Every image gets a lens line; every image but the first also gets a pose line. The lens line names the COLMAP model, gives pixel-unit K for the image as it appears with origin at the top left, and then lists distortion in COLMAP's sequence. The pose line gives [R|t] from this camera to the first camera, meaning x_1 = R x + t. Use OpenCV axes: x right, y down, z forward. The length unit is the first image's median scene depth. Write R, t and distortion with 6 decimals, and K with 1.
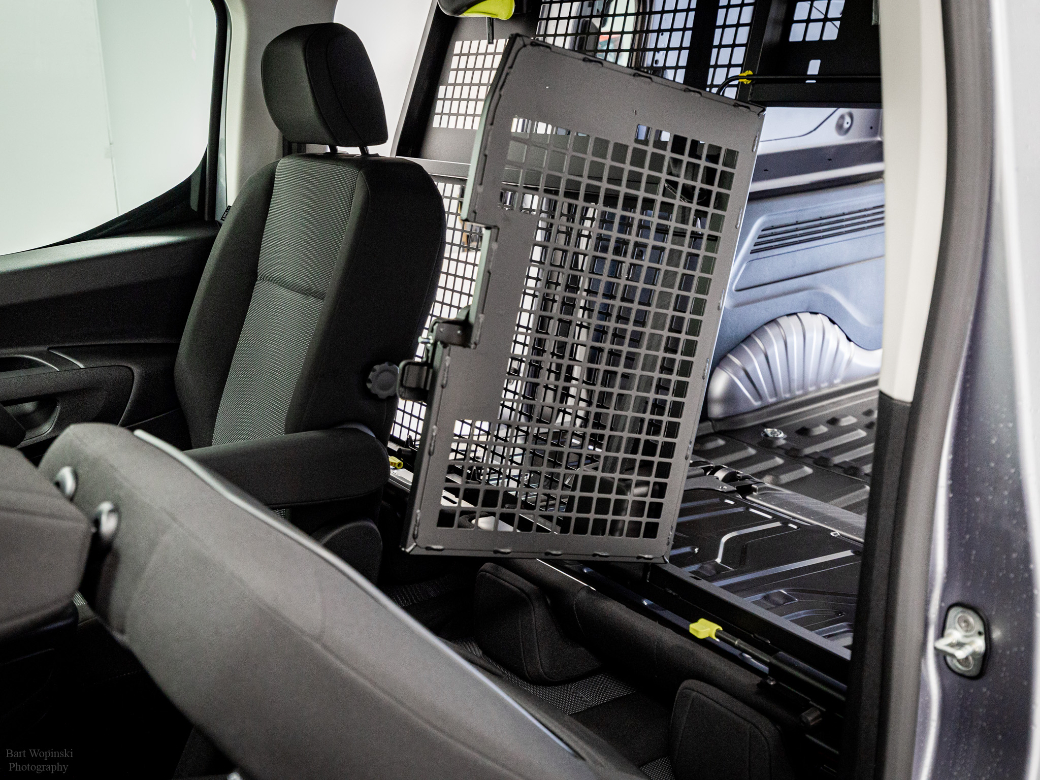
lens RADIAL K [[1090.3, 0, 520.0], [0, 1090.3, 390.0], [0, 0, 1]] dist [0.000845, 0.003179]
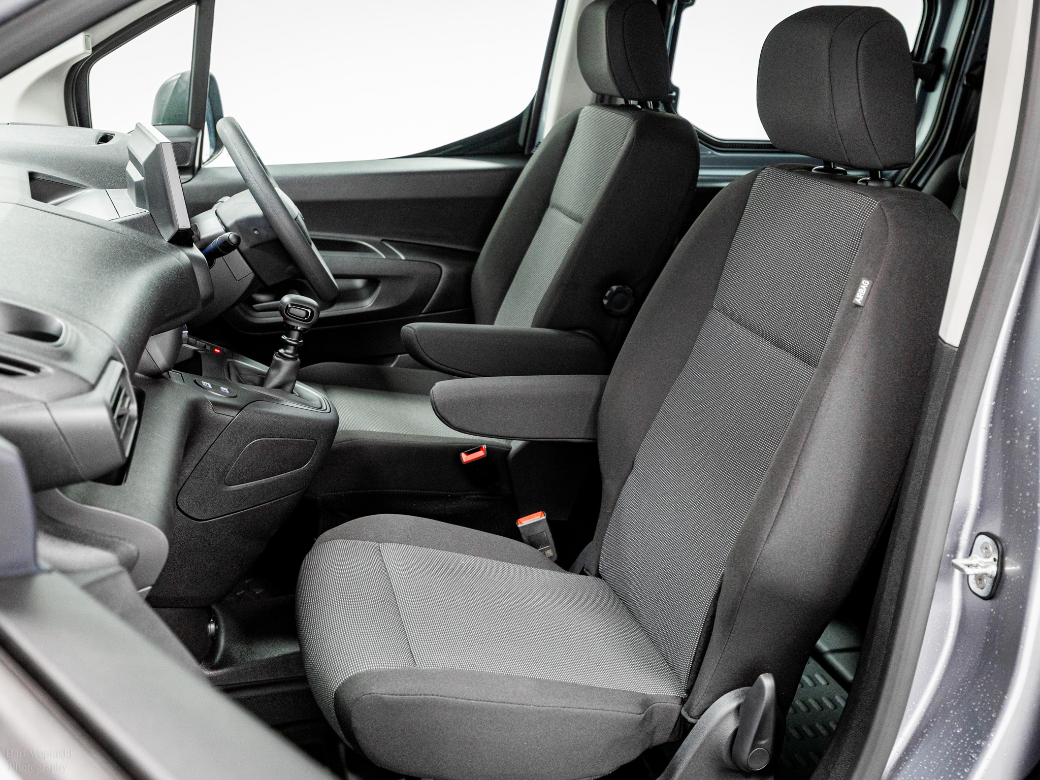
lens RADIAL K [[1090.3, 0, 520.0], [0, 1090.3, 390.0], [0, 0, 1]] dist [0.000845, 0.003179]
pose [[0.931213, 0.186648, -0.313056, 0.135847], [-0.179020, 0.982405, 0.053211, 0.036248], [0.317480, 0.006492, 0.948243, -0.123590]]
